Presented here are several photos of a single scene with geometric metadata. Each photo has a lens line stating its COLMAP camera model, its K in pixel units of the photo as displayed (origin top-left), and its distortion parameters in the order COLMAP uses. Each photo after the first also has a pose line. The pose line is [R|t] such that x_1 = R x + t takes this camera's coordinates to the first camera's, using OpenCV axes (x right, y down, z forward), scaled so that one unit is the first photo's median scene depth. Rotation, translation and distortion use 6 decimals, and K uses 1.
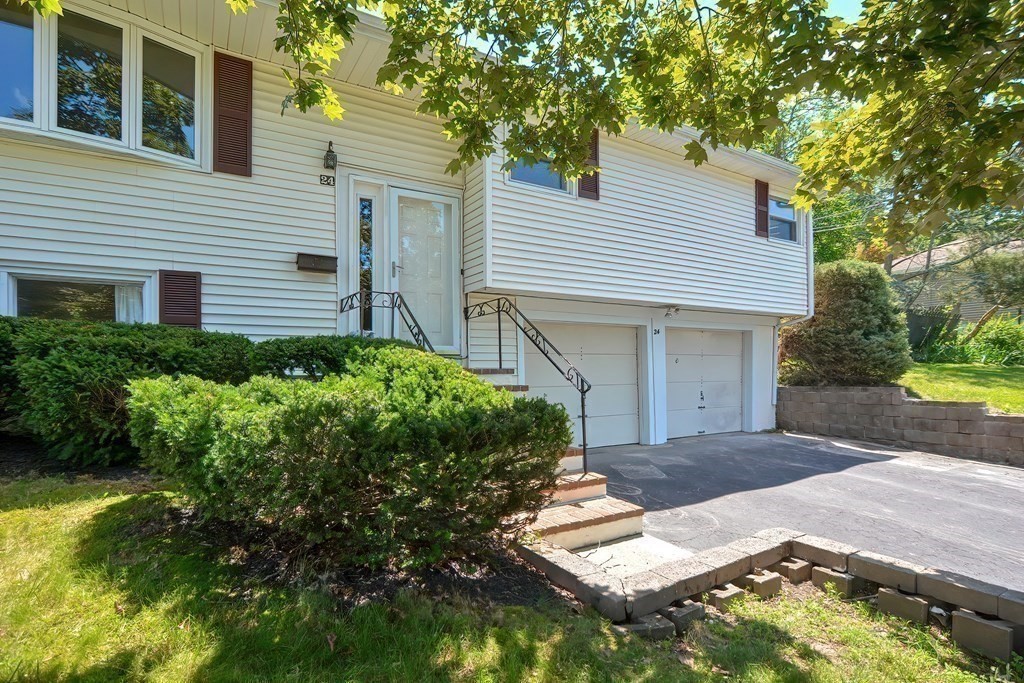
lens RADIAL K [[503.9, 0, 508.4], [0, 503.9, 336.2], [0, 0, 1]] dist [-0.002588, 0.000596]
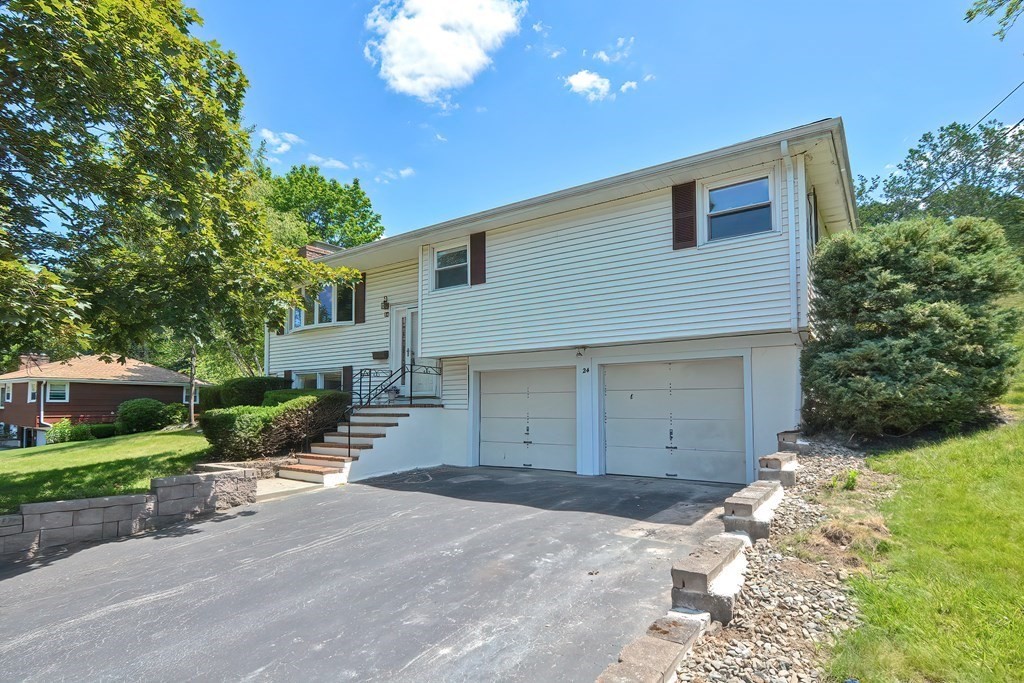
lens RADIAL K [[497.8, 0, 530.5], [0, 497.8, 334.9], [0, 0, 1]] dist [-0.000812, 0.000344]
pose [[0.436946, -0.120895, -0.891326, 1.179533], [0.061859, 0.992619, -0.104309, 0.019328], [0.897358, -0.009559, 0.441200, 0.418777]]
